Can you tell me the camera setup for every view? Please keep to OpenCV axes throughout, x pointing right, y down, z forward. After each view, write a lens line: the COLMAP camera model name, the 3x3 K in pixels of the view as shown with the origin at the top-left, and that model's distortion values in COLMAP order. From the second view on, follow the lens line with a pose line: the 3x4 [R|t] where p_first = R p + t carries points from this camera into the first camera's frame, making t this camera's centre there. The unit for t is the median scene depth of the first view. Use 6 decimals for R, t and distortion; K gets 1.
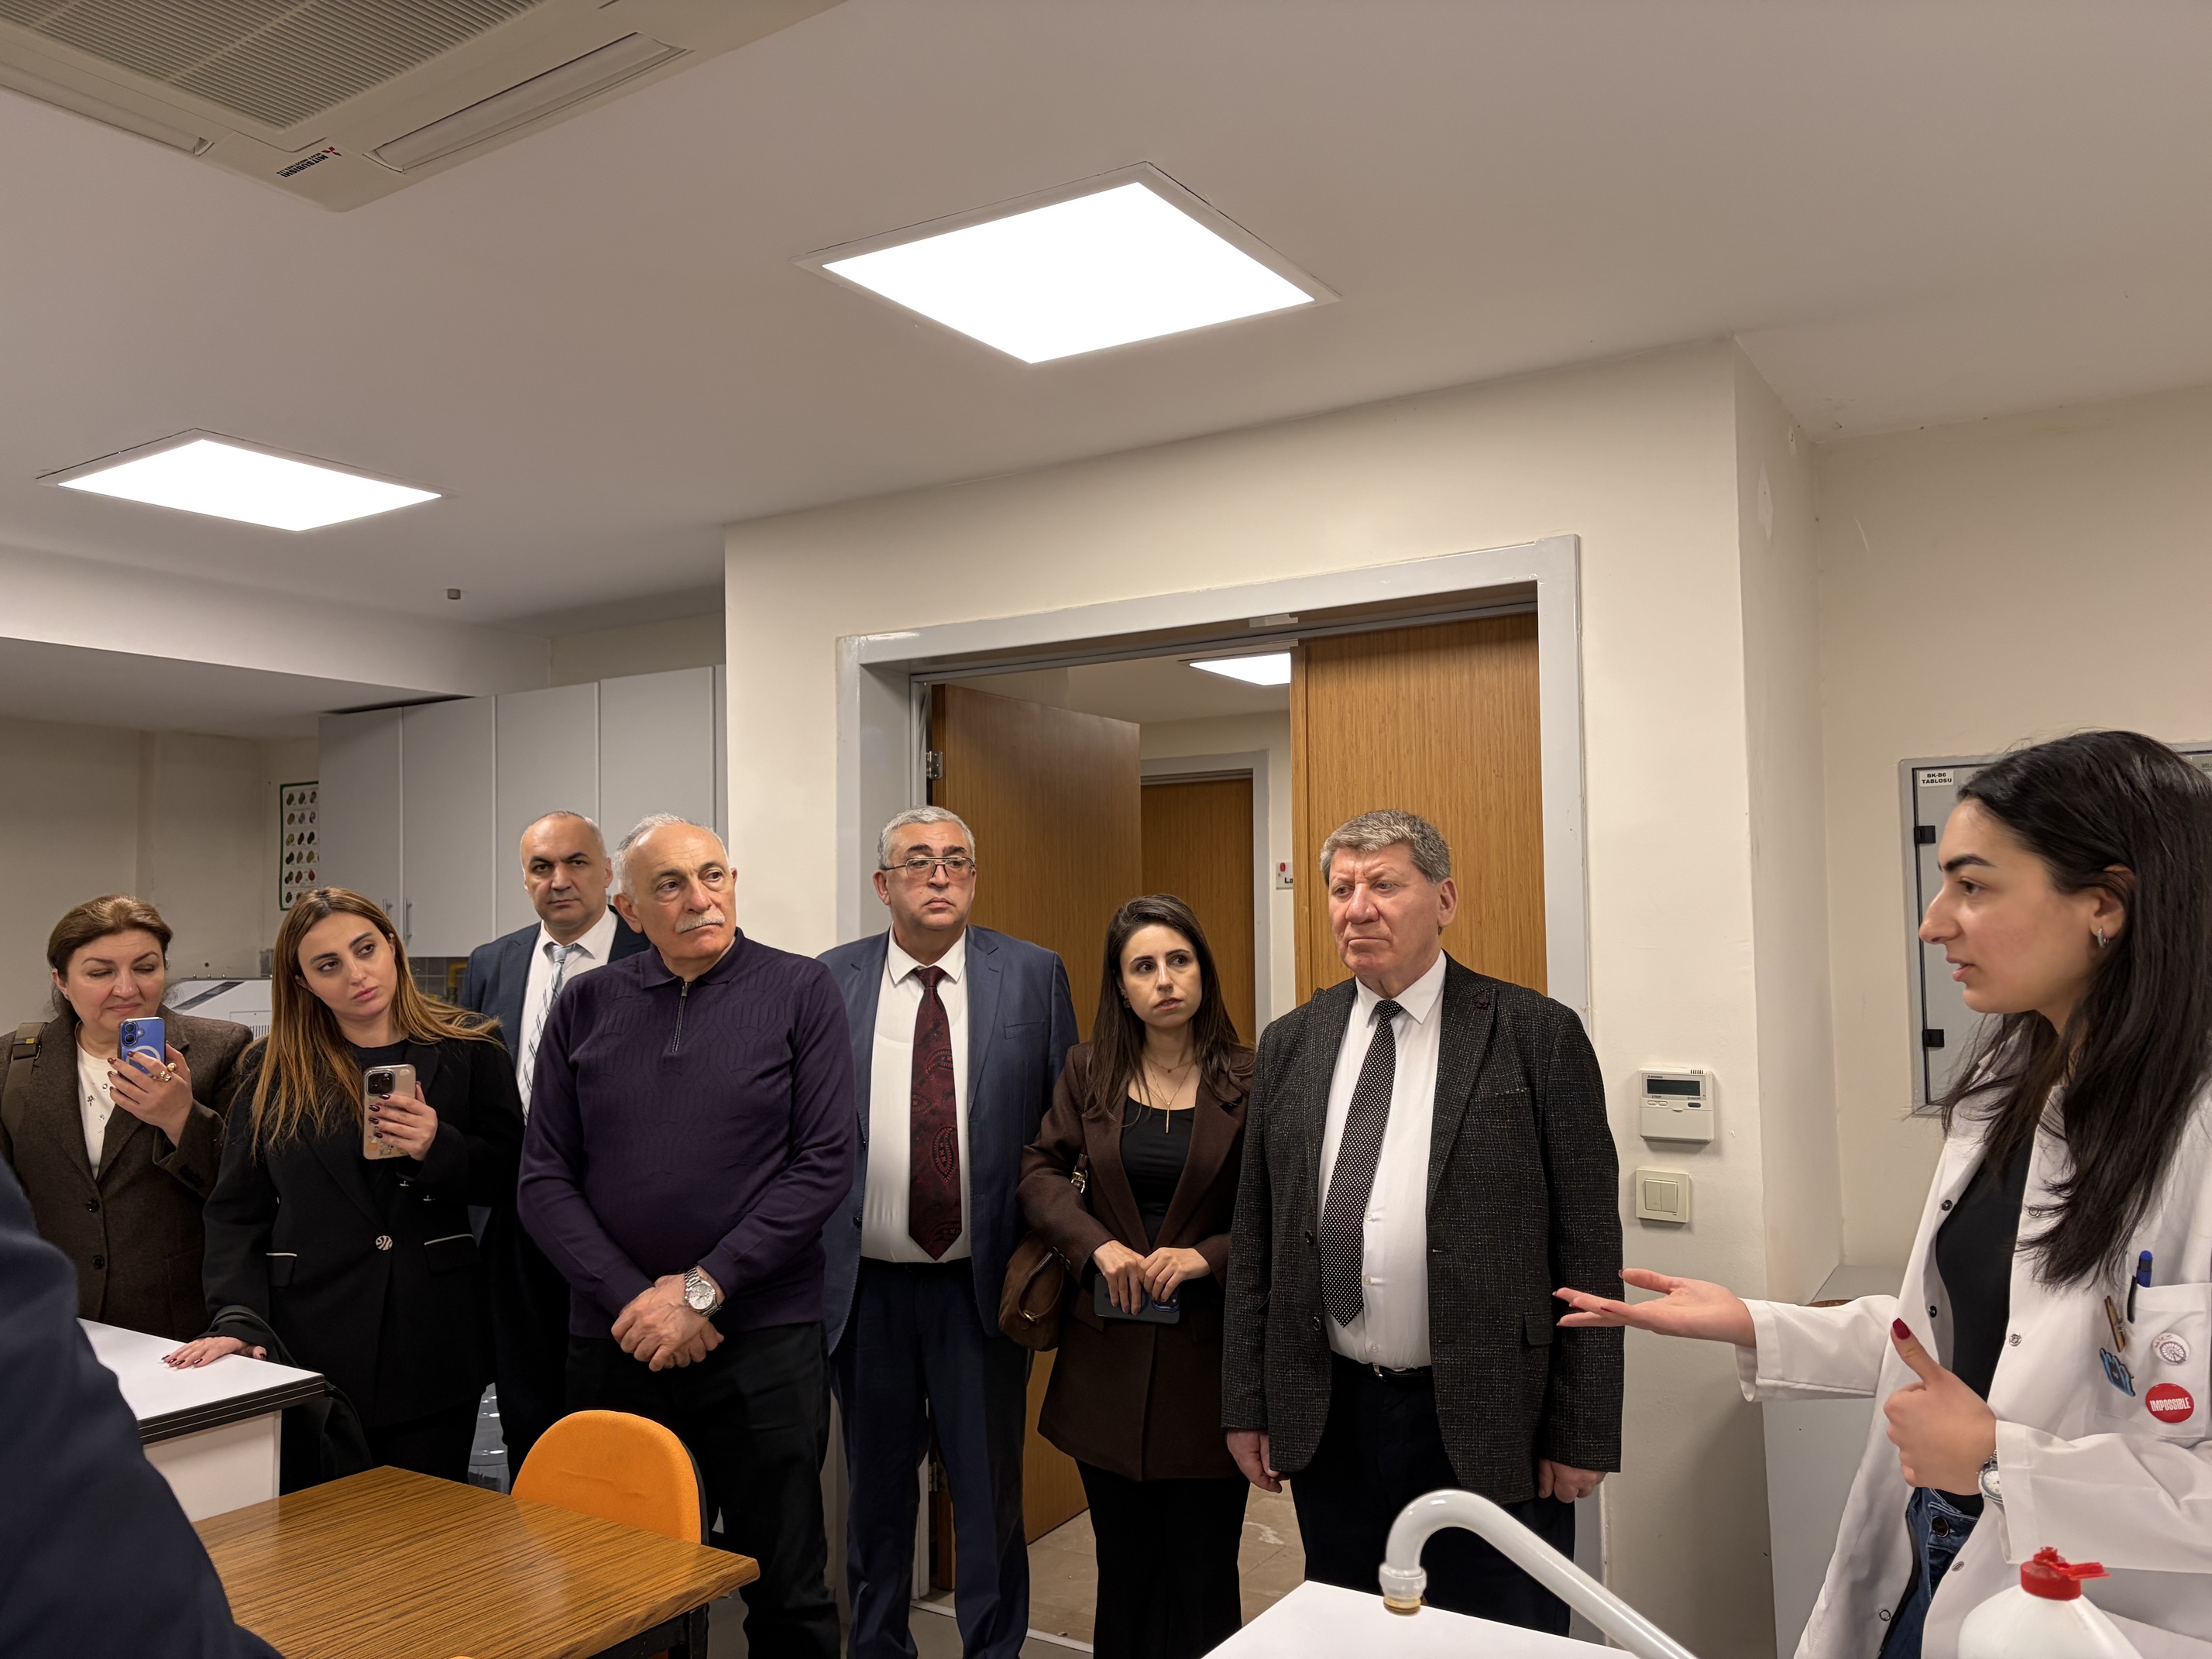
lens RADIAL K [[1690.3, 0, 1106.2], [0, 1690.3, 831.9], [0, 0, 1]] dist [0.024179, -0.011351]
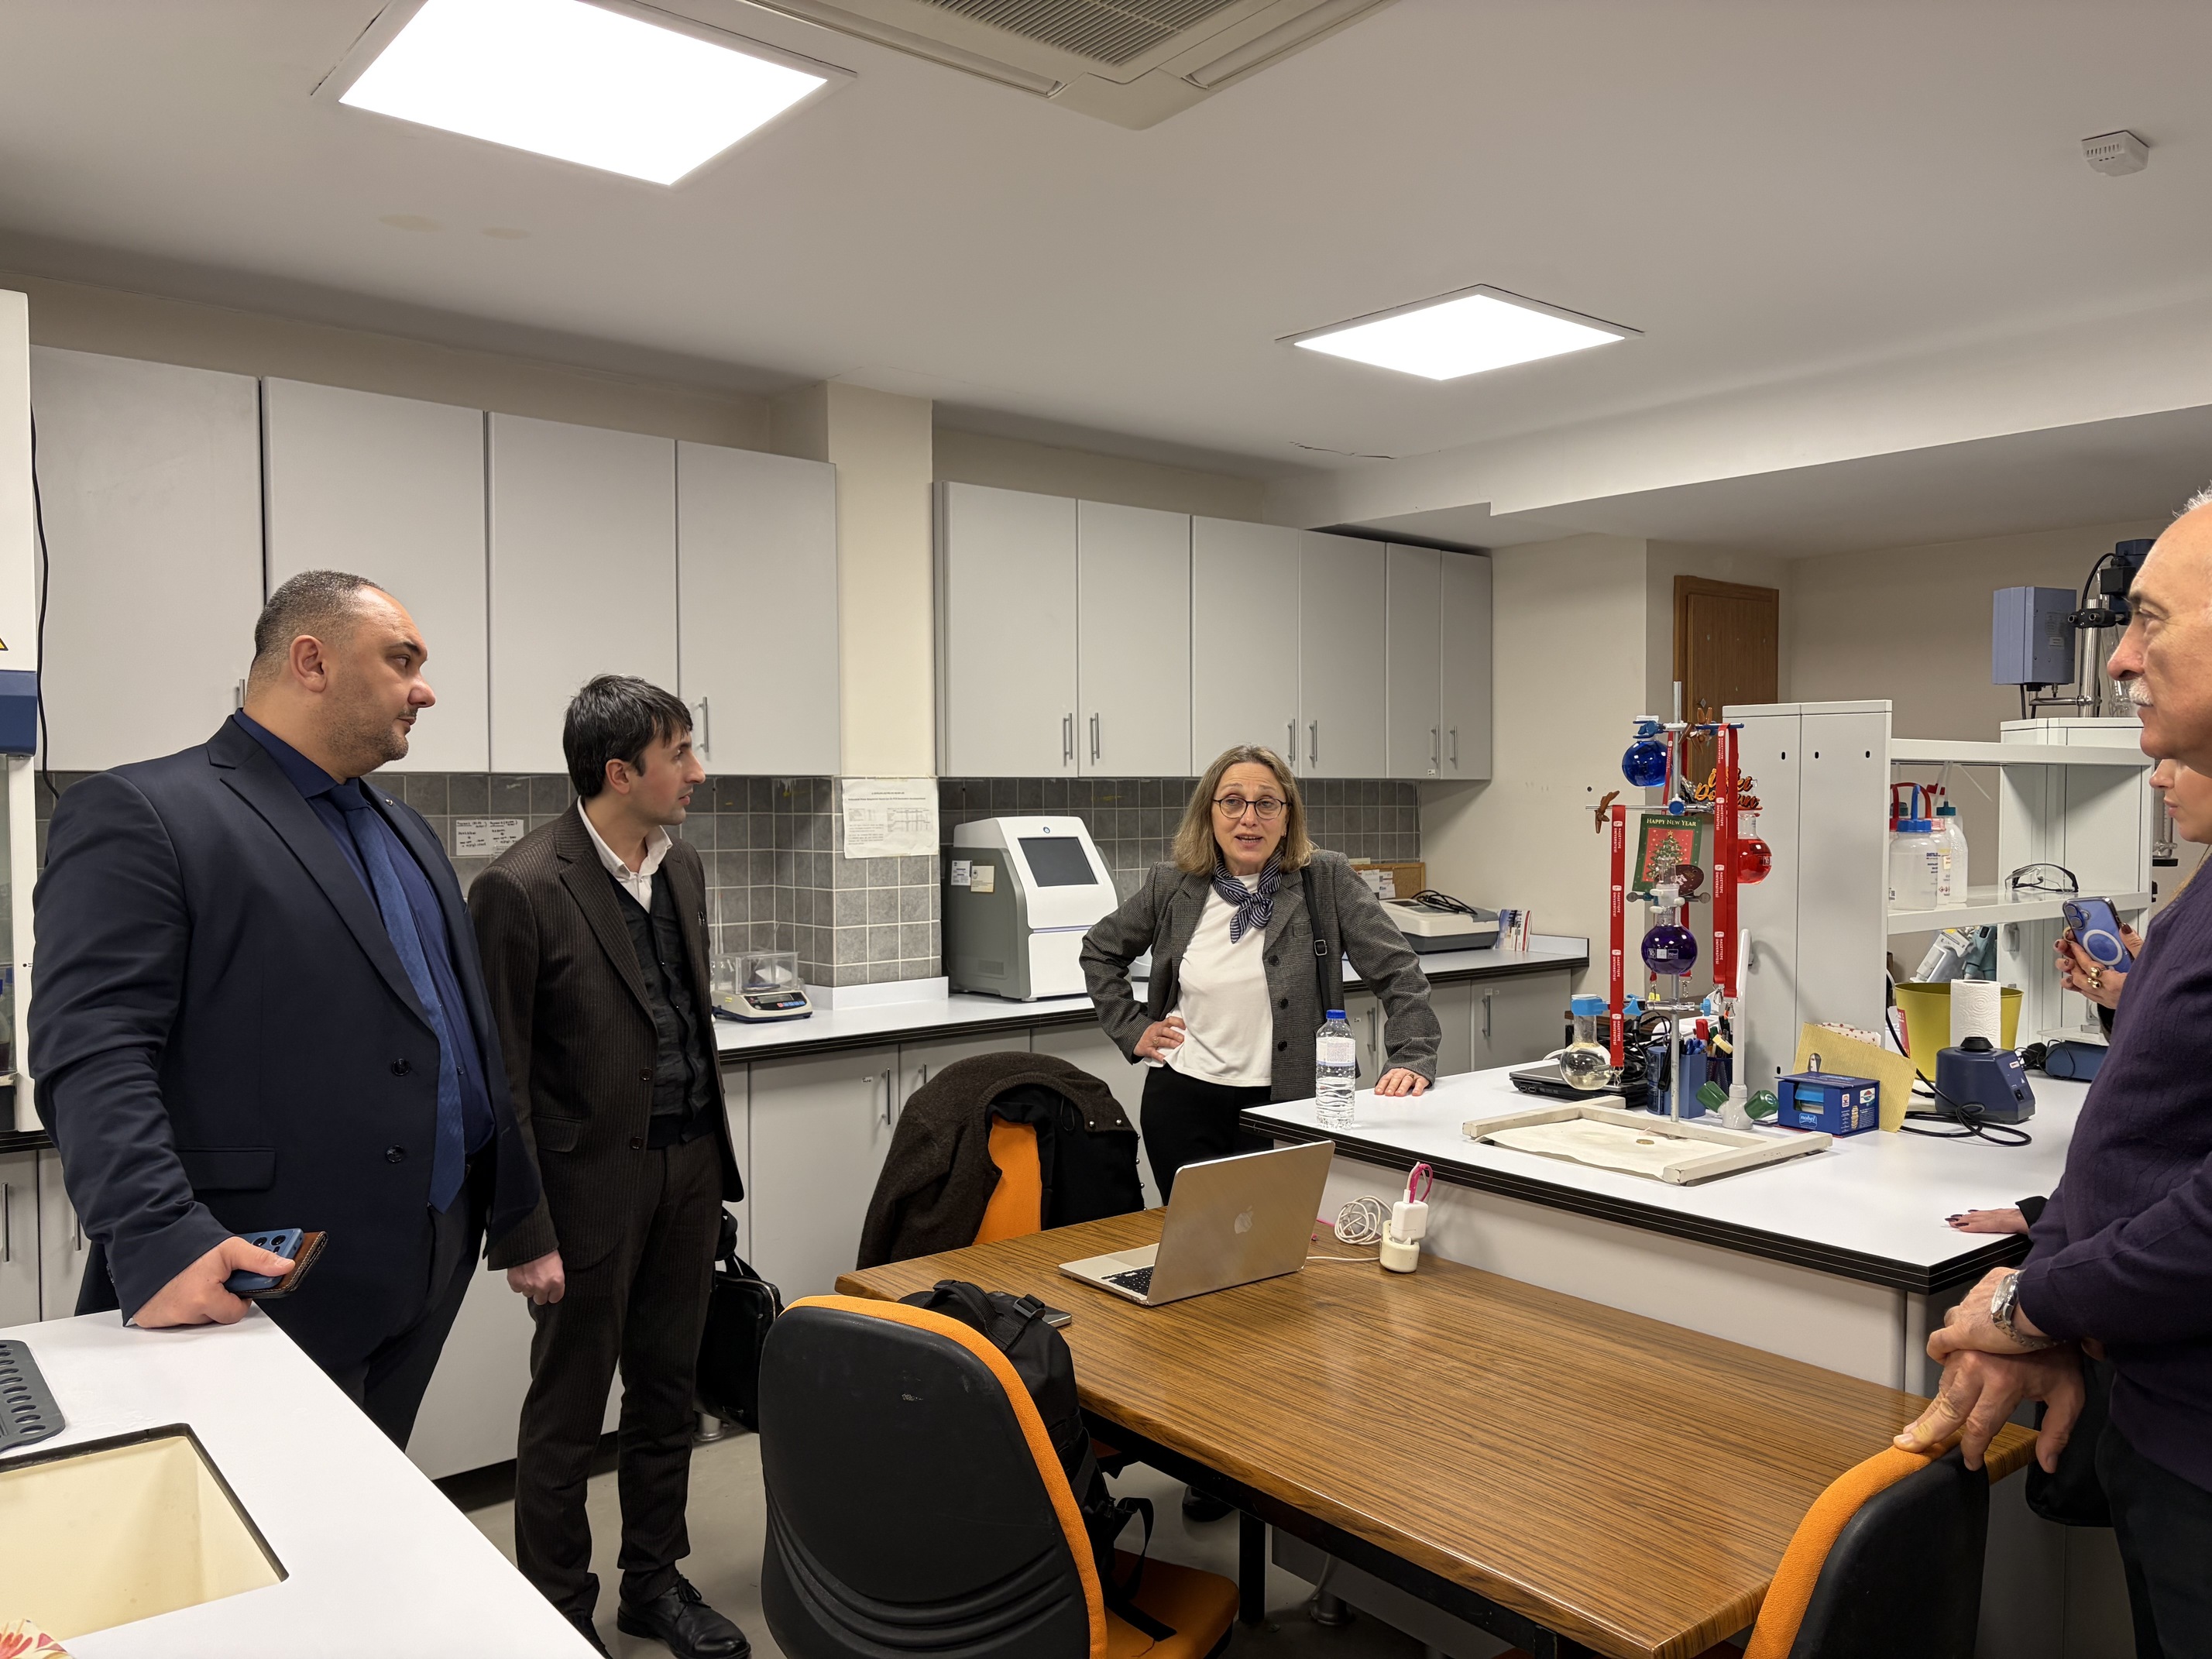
lens RADIAL K [[1690.3, 0, 1107.2], [0, 1690.3, 831.5], [0, 0, 1]] dist [0.024179, -0.011351]
pose [[-0.305406, 0.047775, -0.951023, 0.528190], [0.055261, 0.997947, 0.032386, 0.078112], [0.950618, -0.042664, -0.307418, 1.104704]]
